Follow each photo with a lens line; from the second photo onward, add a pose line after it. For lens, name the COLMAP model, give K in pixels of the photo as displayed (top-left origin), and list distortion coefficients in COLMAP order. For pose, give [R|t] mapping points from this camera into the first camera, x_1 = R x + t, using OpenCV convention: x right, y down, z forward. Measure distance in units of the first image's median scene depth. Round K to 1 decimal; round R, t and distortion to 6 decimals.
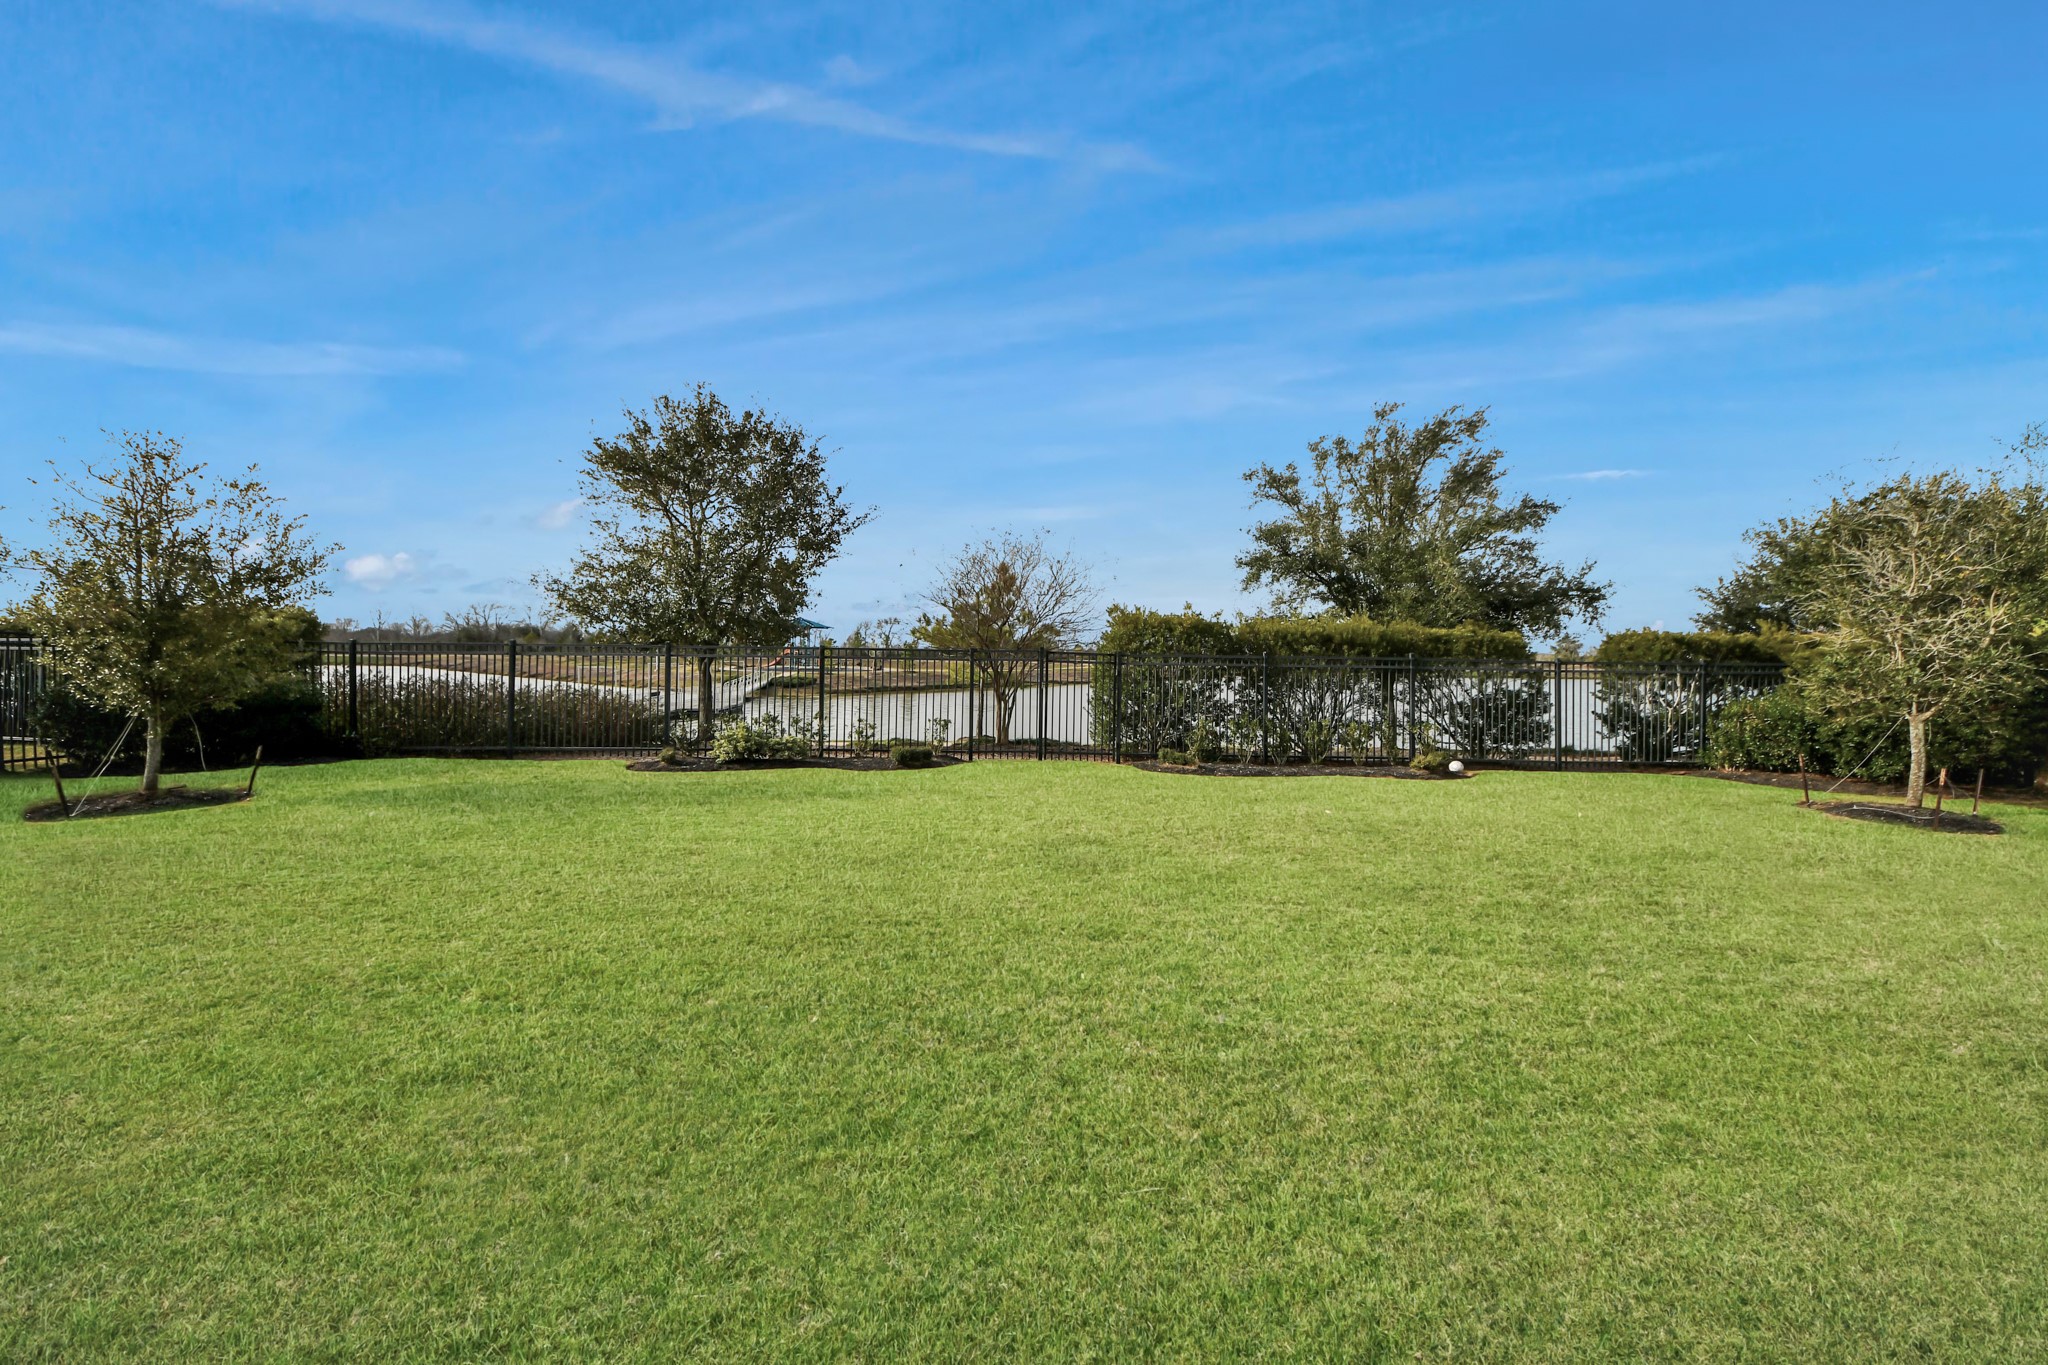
lens RADIAL K [[735.1, 0, 1024.0], [0, 735.1, 682.5], [0, 0, 1]] dist [0.025454, -0.024974]
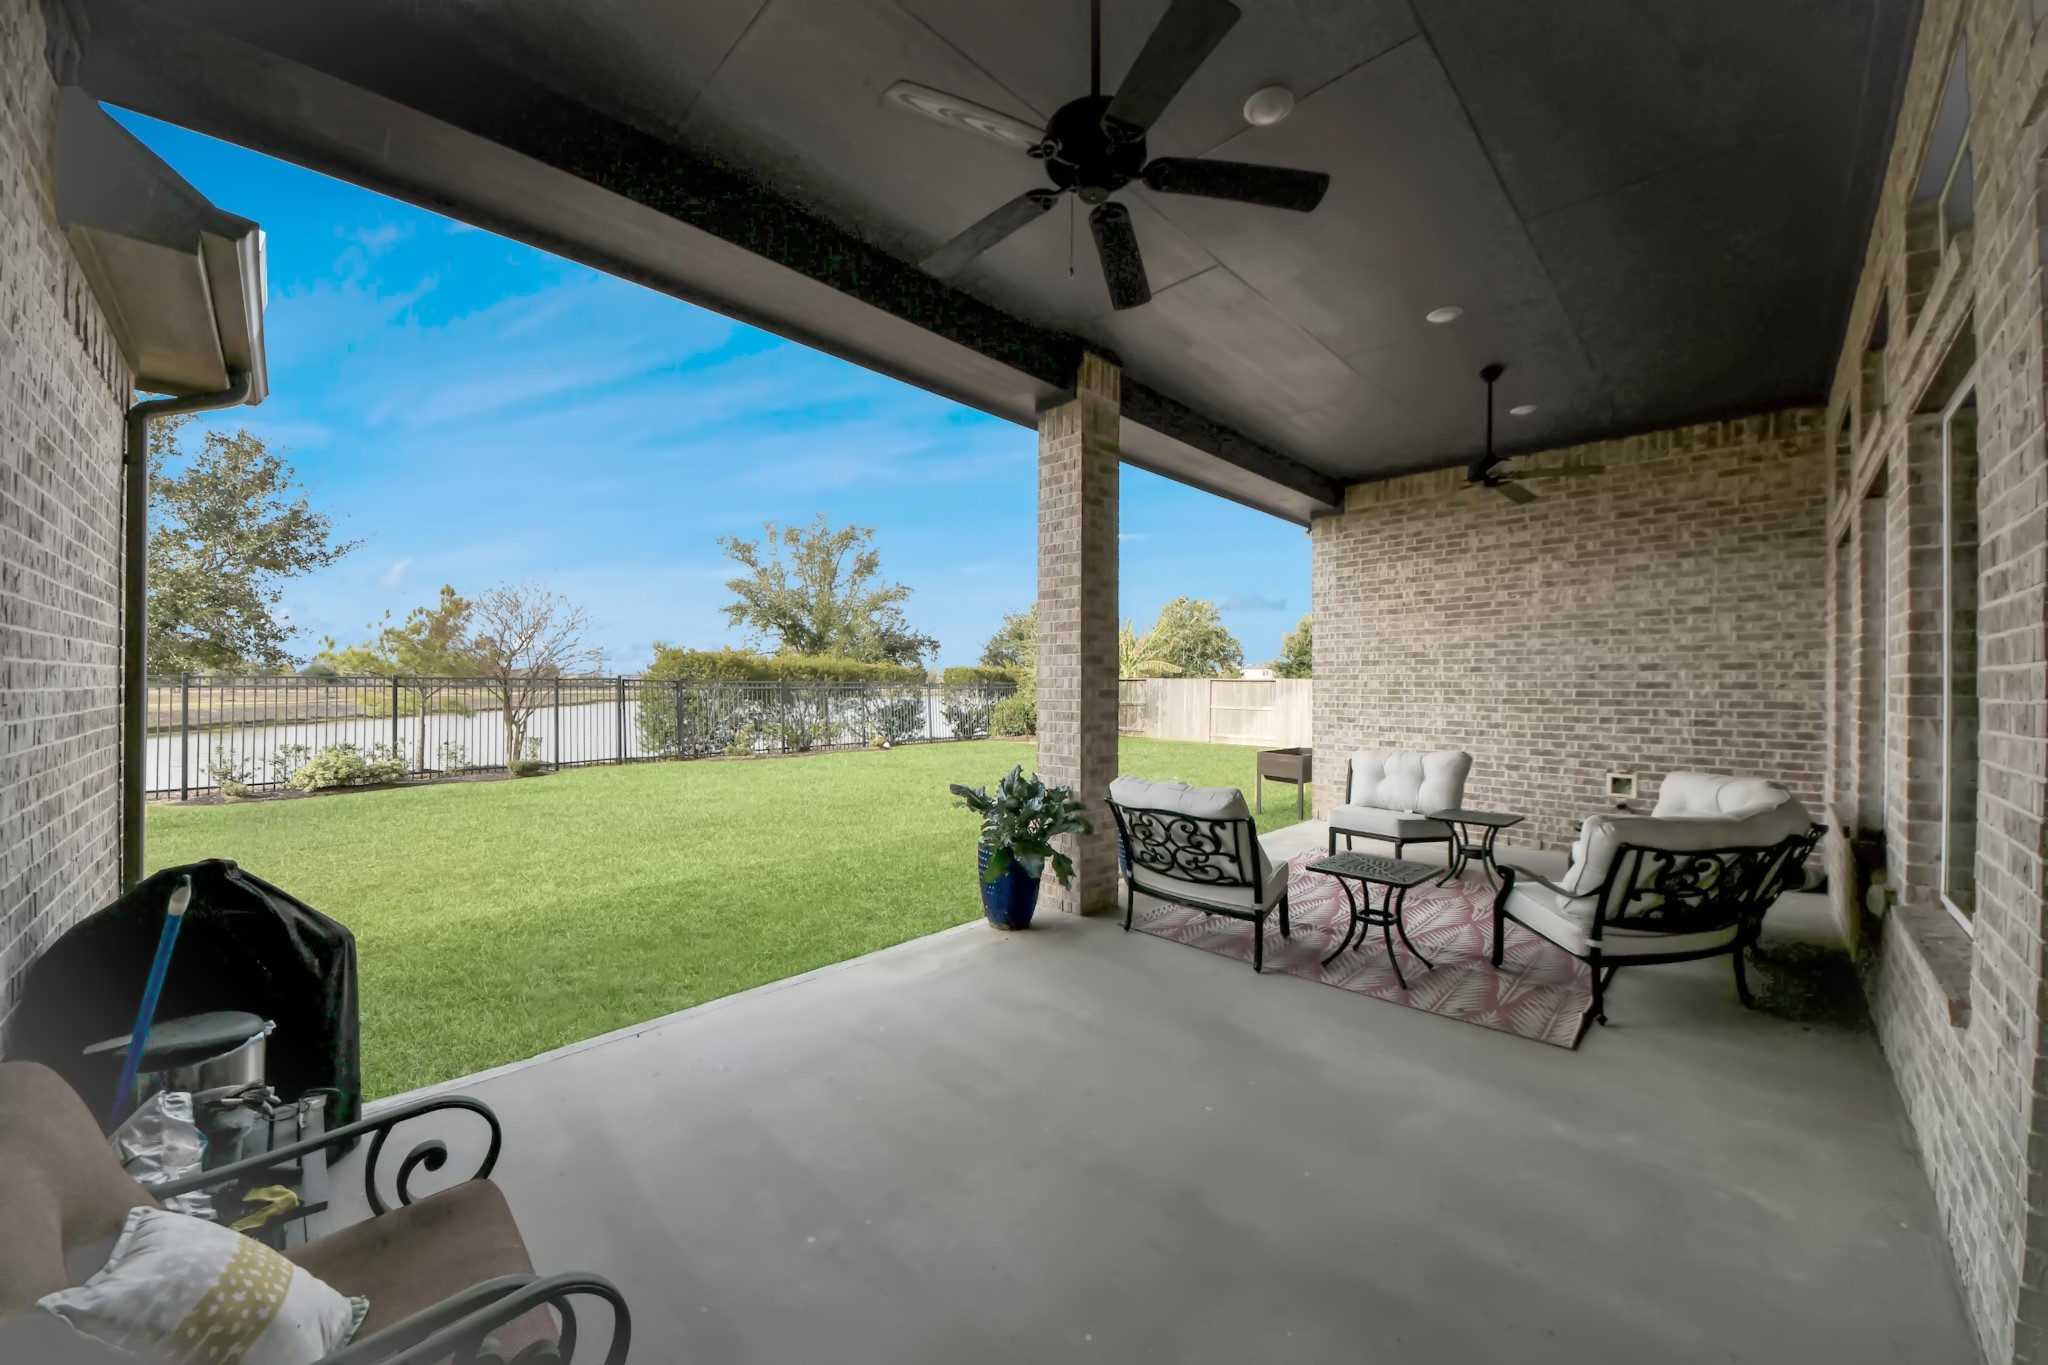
lens RADIAL K [[735.1, 0, 1024.0], [0, 735.1, 682.5], [0, 0, 1]] dist [0.025454, -0.024974]
pose [[0.673735, -0.009811, 0.738908, -0.357468], [0.030198, 0.999442, -0.014264, 0.001200], [-0.738356, 0.031923, 0.673655, -0.303156]]
